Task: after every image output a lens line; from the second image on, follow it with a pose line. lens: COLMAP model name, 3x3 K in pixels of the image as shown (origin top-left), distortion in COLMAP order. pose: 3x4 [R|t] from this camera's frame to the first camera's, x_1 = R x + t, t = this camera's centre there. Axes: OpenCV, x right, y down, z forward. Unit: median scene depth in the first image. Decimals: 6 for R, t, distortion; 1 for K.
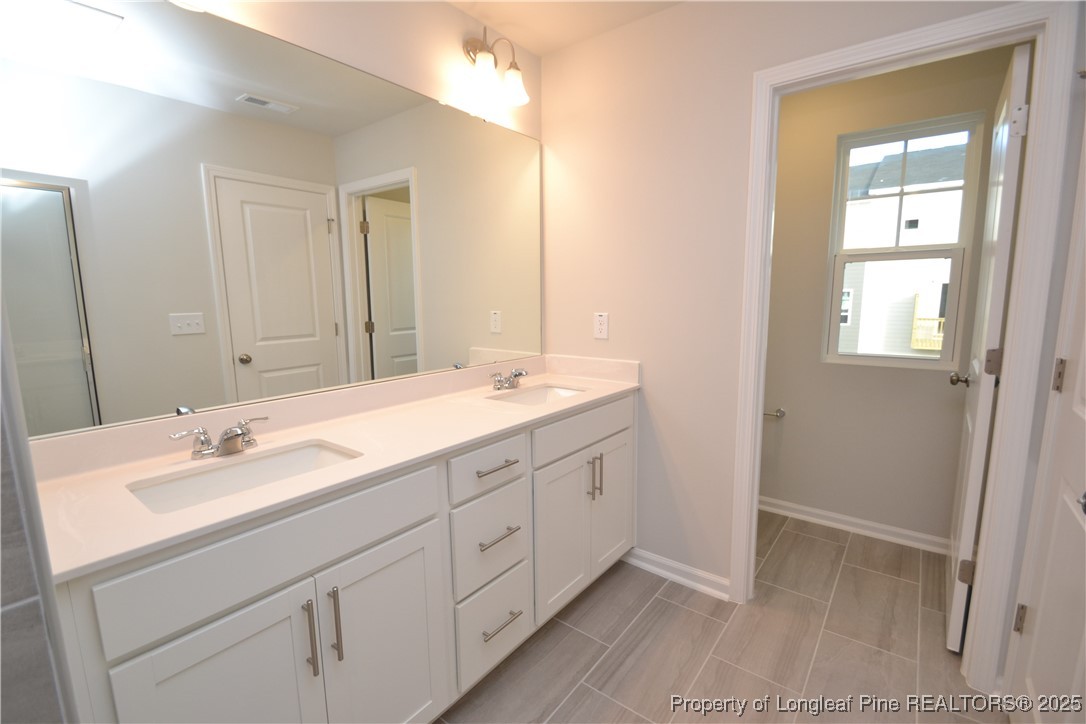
lens RADIAL K [[486.0, 0, 539.6], [0, 486.0, 362.9], [0, 0, 1]] dist [0.011004, -0.014929]
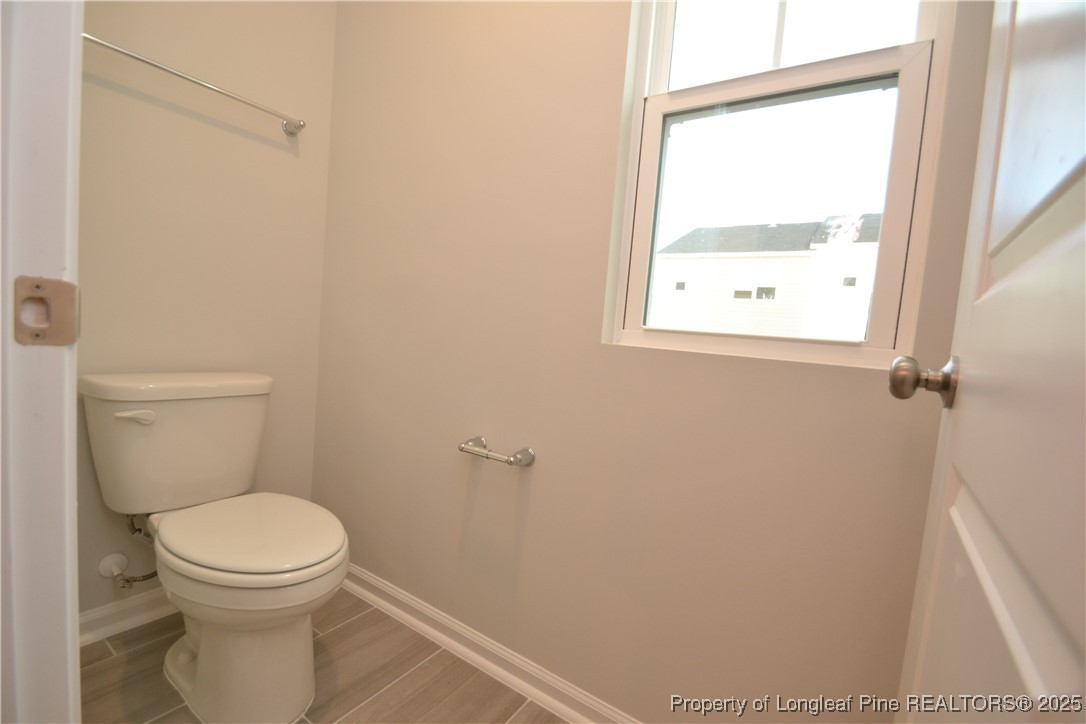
lens RADIAL K [[486.0, 0, 539.6], [0, 486.0, 362.9], [0, 0, 1]] dist [0.011004, -0.014929]
pose [[0.992072, 0.092022, 0.085587, 0.566259], [-0.085815, 0.993591, -0.073574, 0.059282], [-0.091809, 0.065646, 0.993610, 0.675879]]
